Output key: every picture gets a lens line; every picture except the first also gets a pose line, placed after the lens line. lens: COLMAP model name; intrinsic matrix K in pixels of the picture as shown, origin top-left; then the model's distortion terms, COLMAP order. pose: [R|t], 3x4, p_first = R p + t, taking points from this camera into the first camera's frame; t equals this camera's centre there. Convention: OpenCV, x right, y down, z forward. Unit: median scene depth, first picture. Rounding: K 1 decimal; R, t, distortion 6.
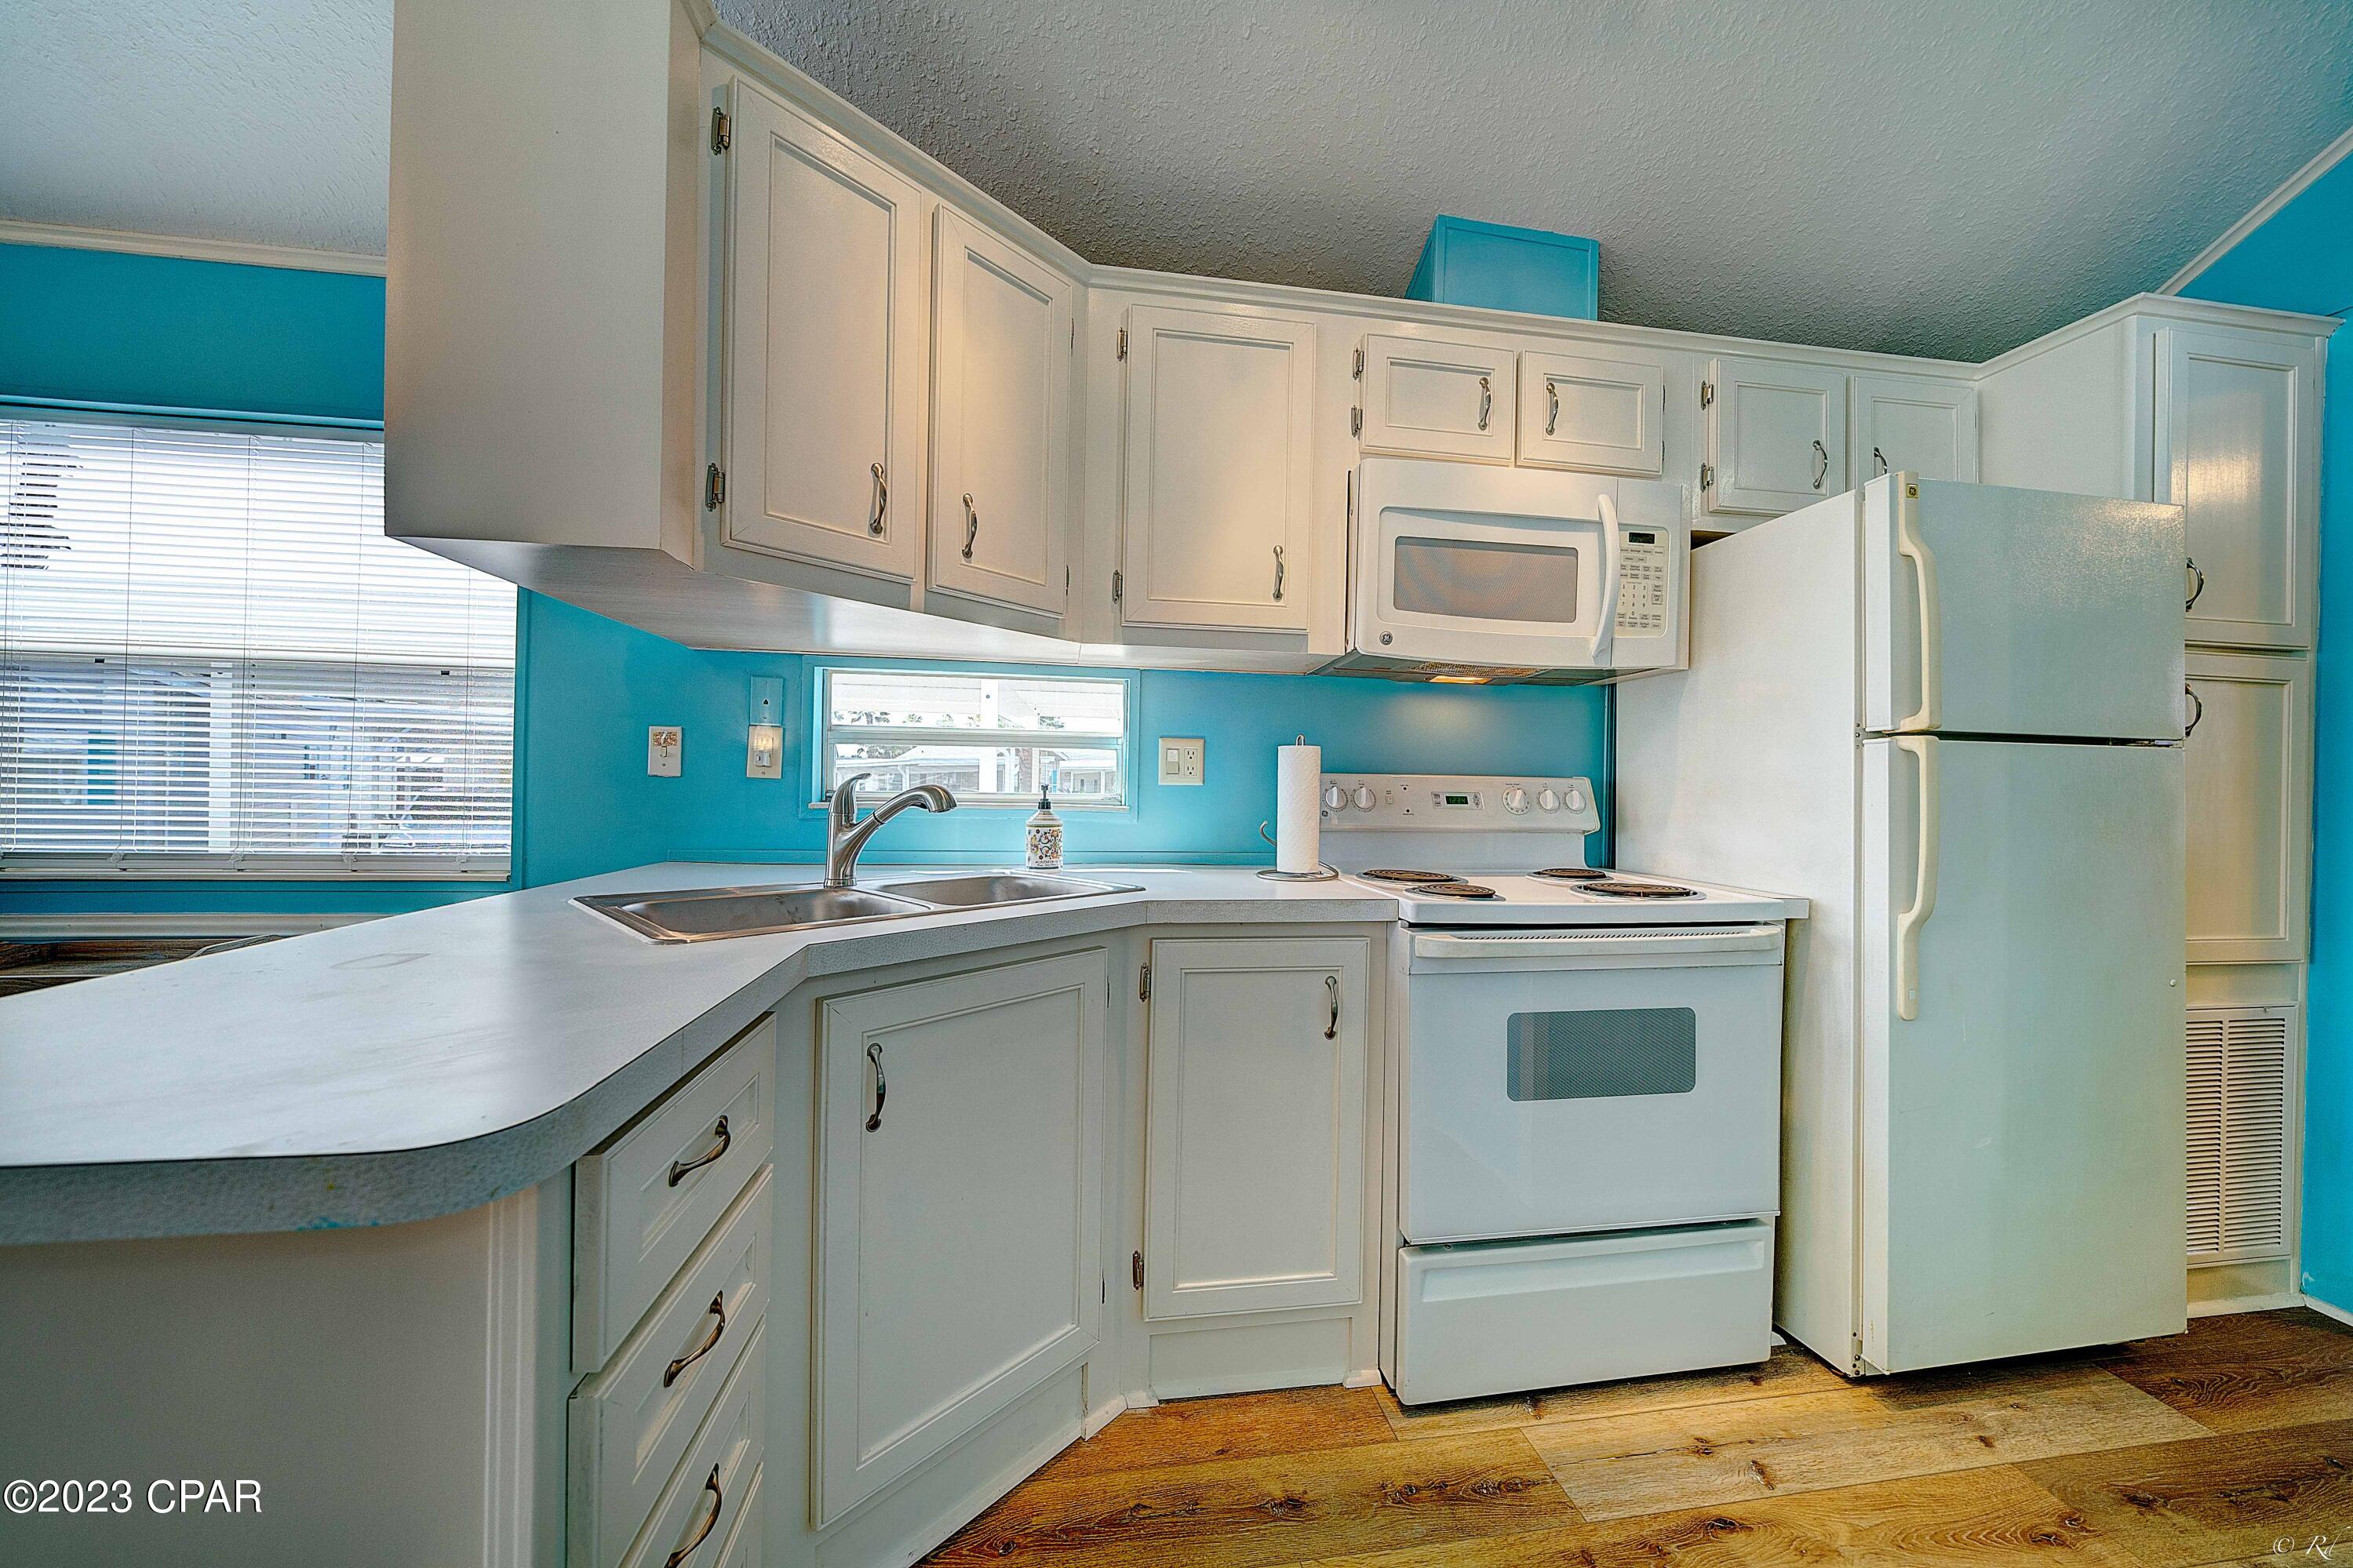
lens RADIAL K [[796.2, 0, 1178.4], [0, 796.2, 784.9], [0, 0, 1]] dist [-0.005622, -0.000245]
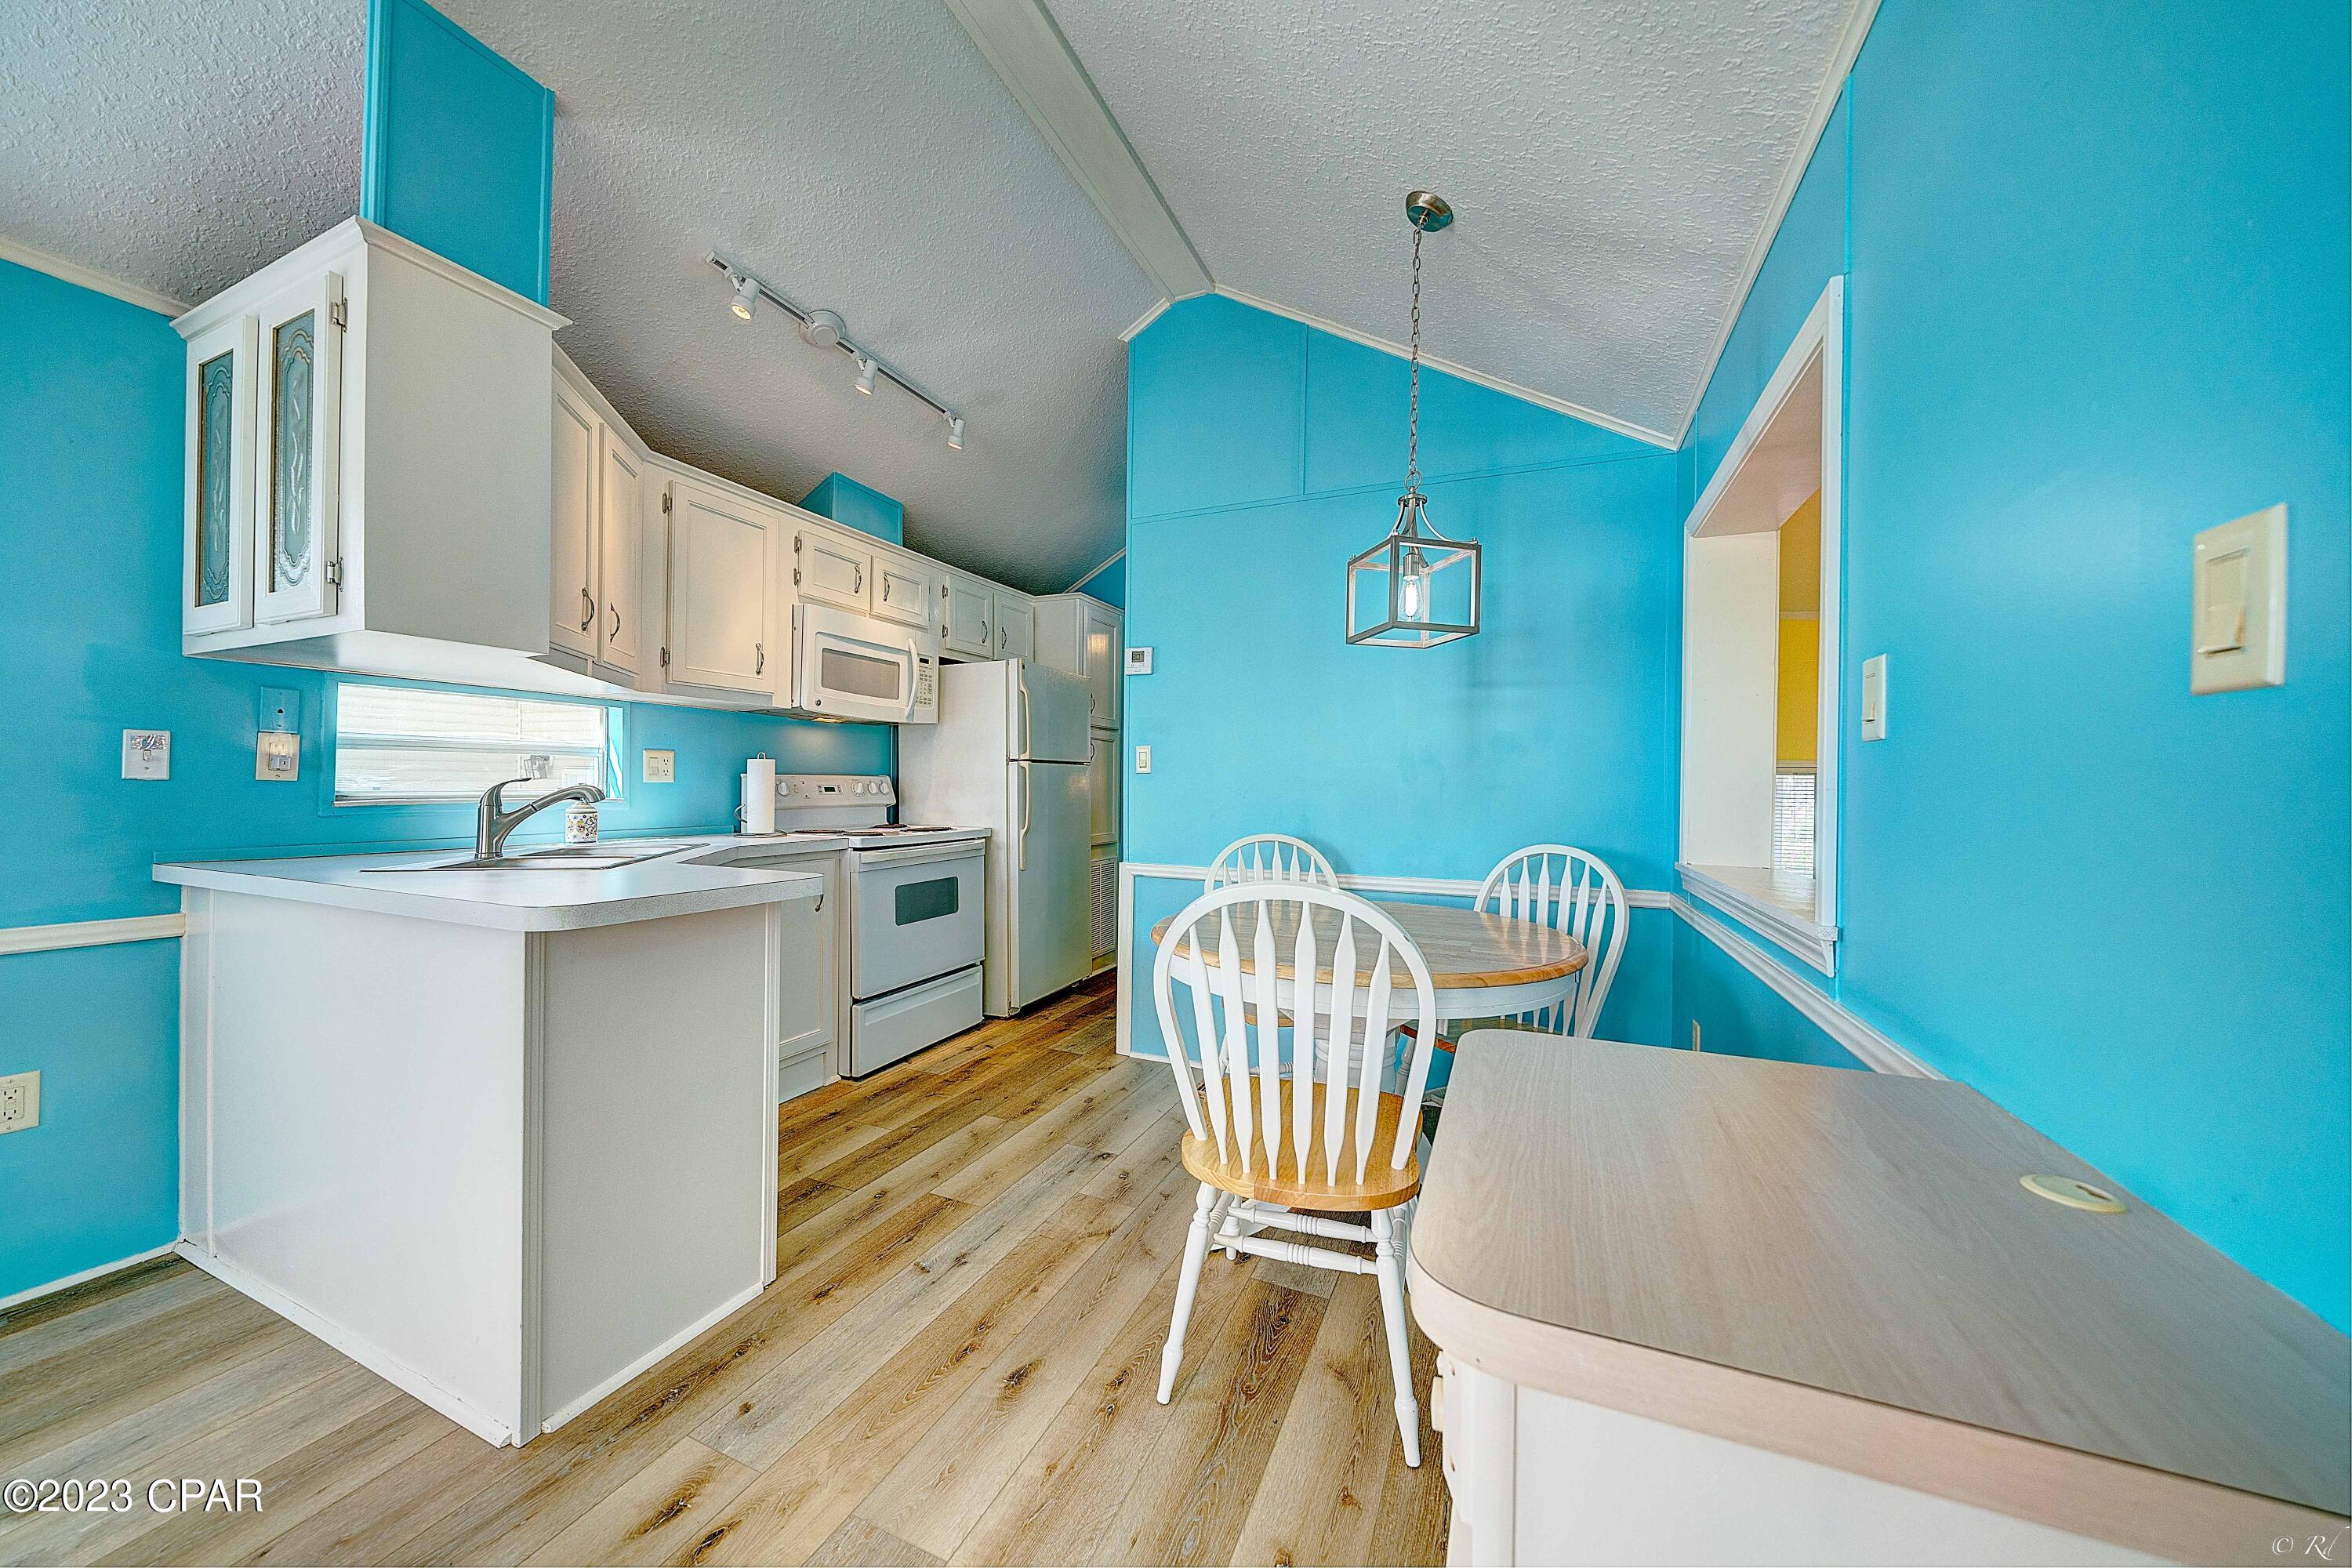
lens RADIAL K [[796.0, 0, 1177.9], [0, 796.0, 784.9], [0, 0, 1]] dist [-0.005622, -0.000245]
pose [[0.530627, -0.013357, 0.847500, -0.836839], [0.001837, 0.999892, 0.014609, -0.017160], [-0.847603, -0.006195, 0.530594, -0.668636]]
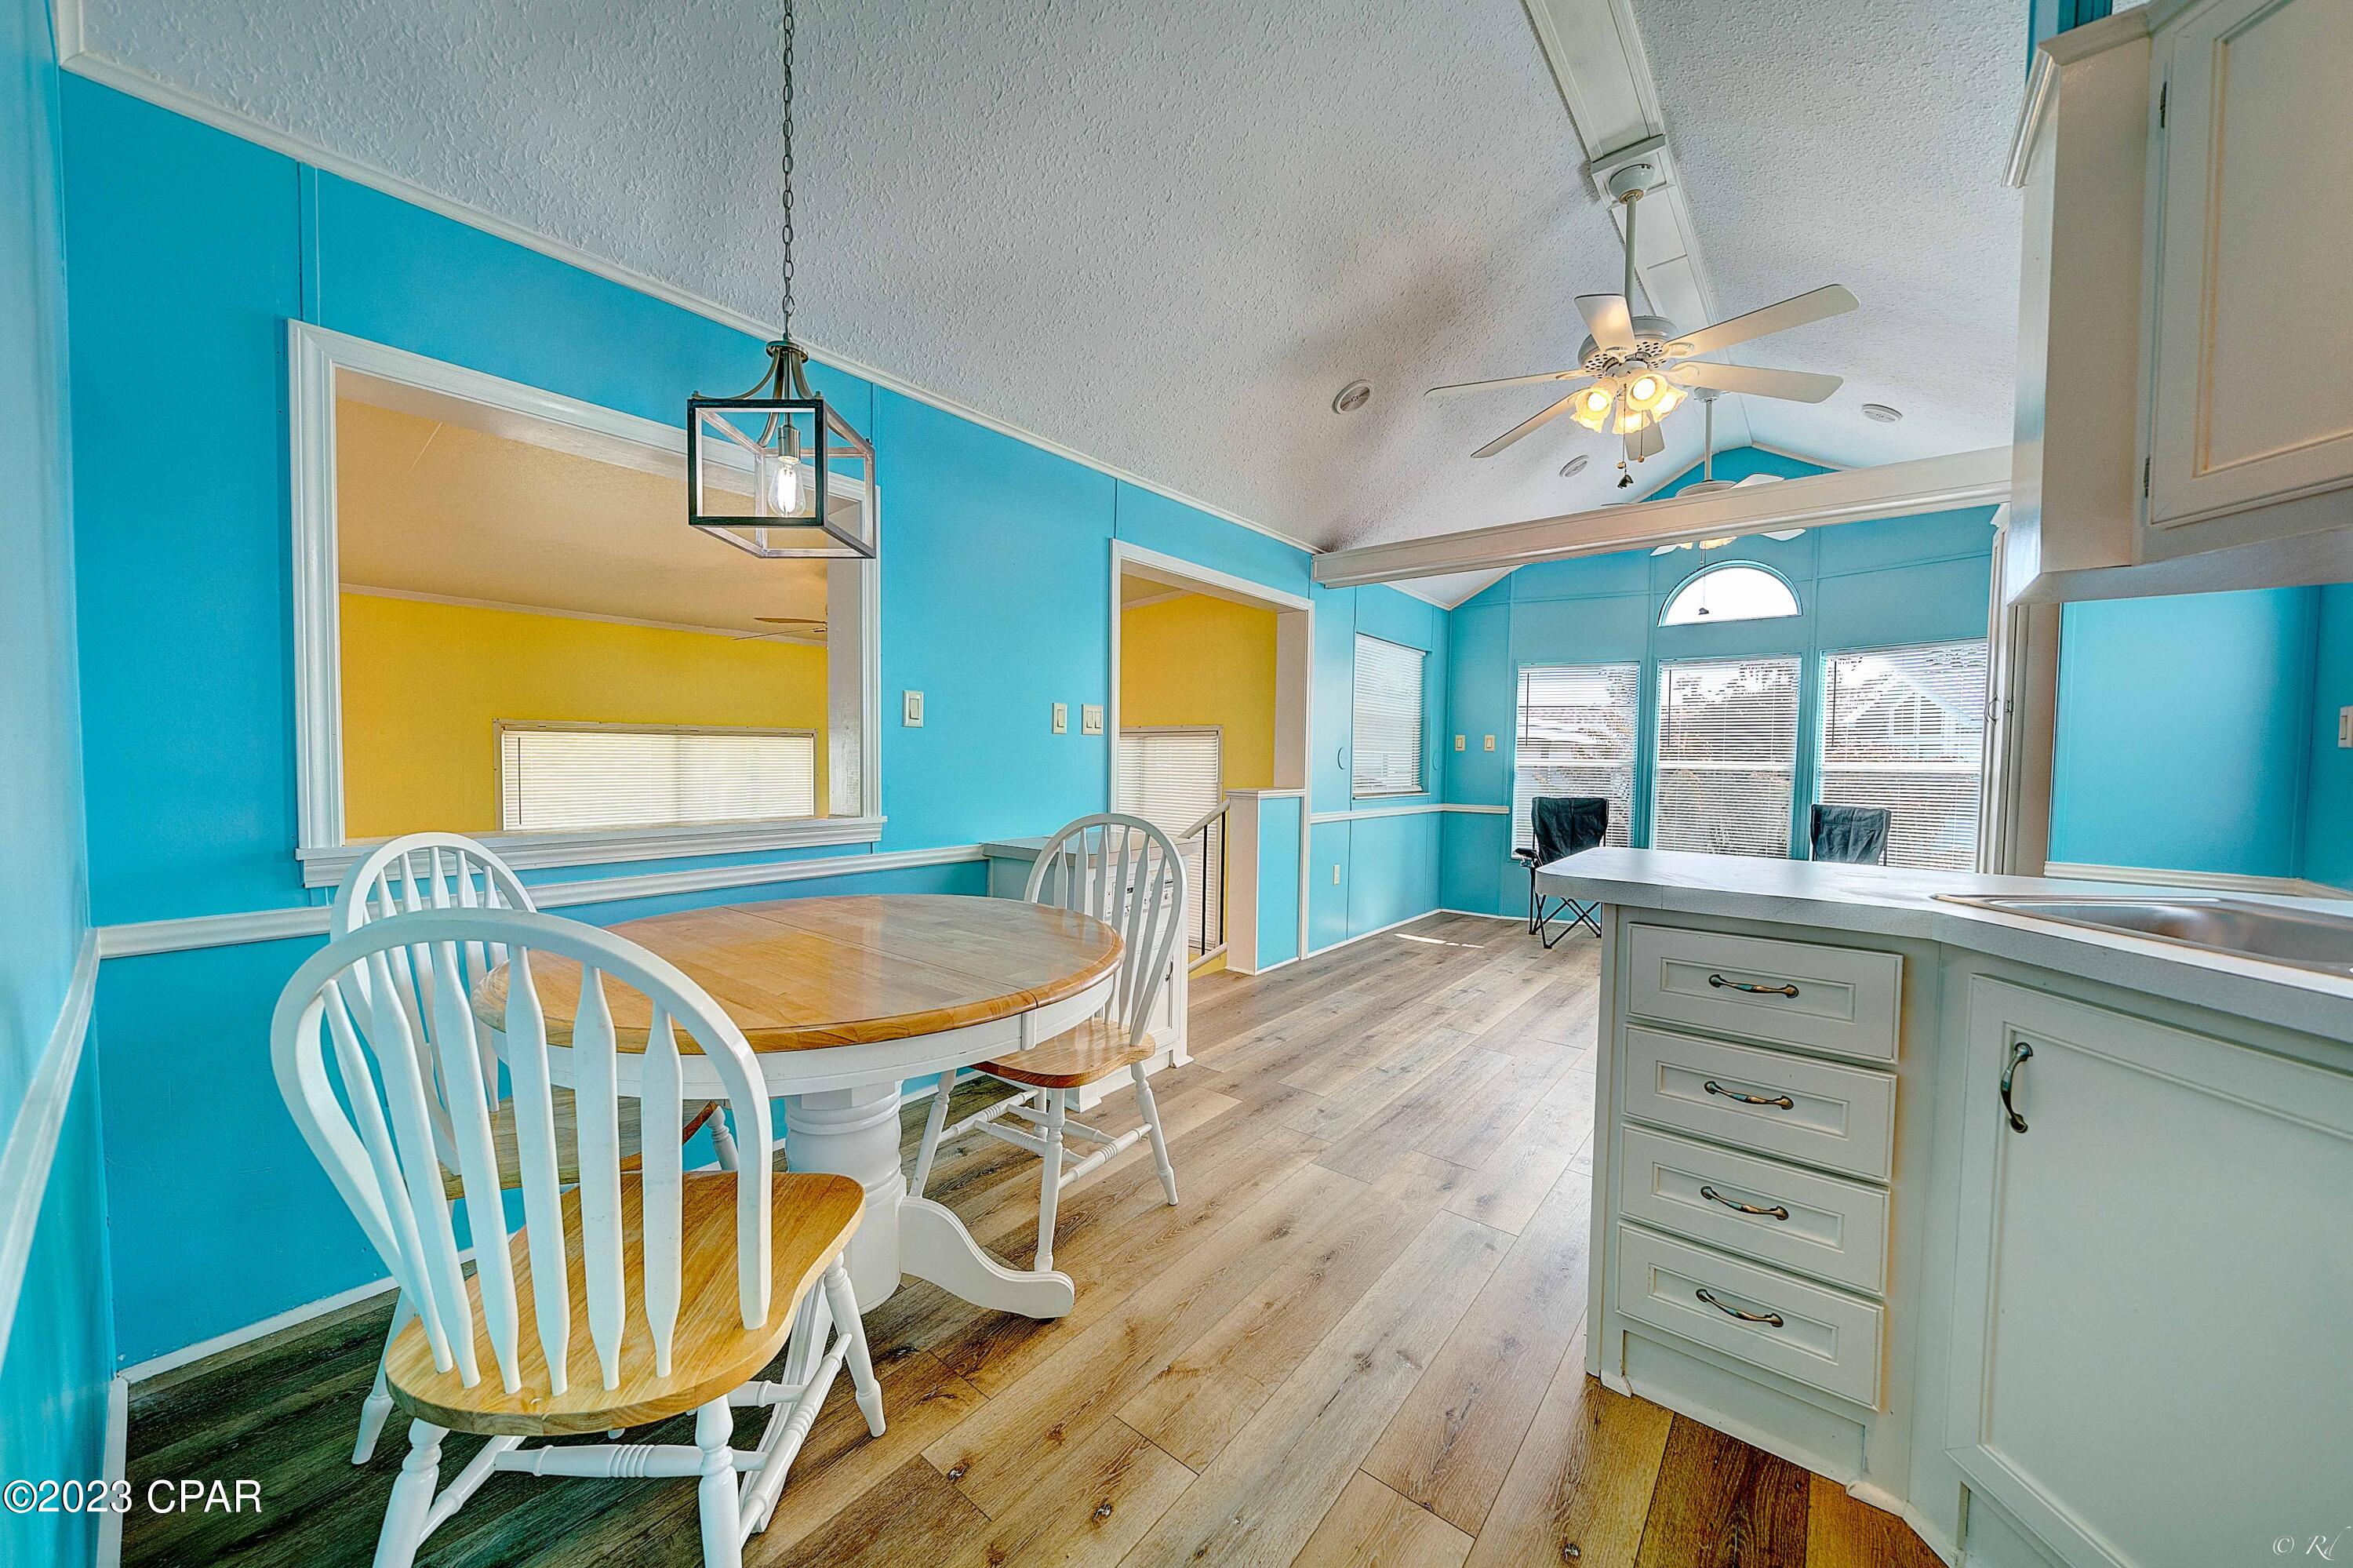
lens RADIAL K [[820.4, 0, 1176.5], [0, 820.4, 784.0], [0, 0, 1]] dist [-0.005393, -0.000135]
pose [[-0.738117, -0.008724, -0.674616, 0.633963], [-0.031428, 0.999276, 0.021464, 0.012107], [0.673940, 0.037045, -0.737857, 0.619181]]
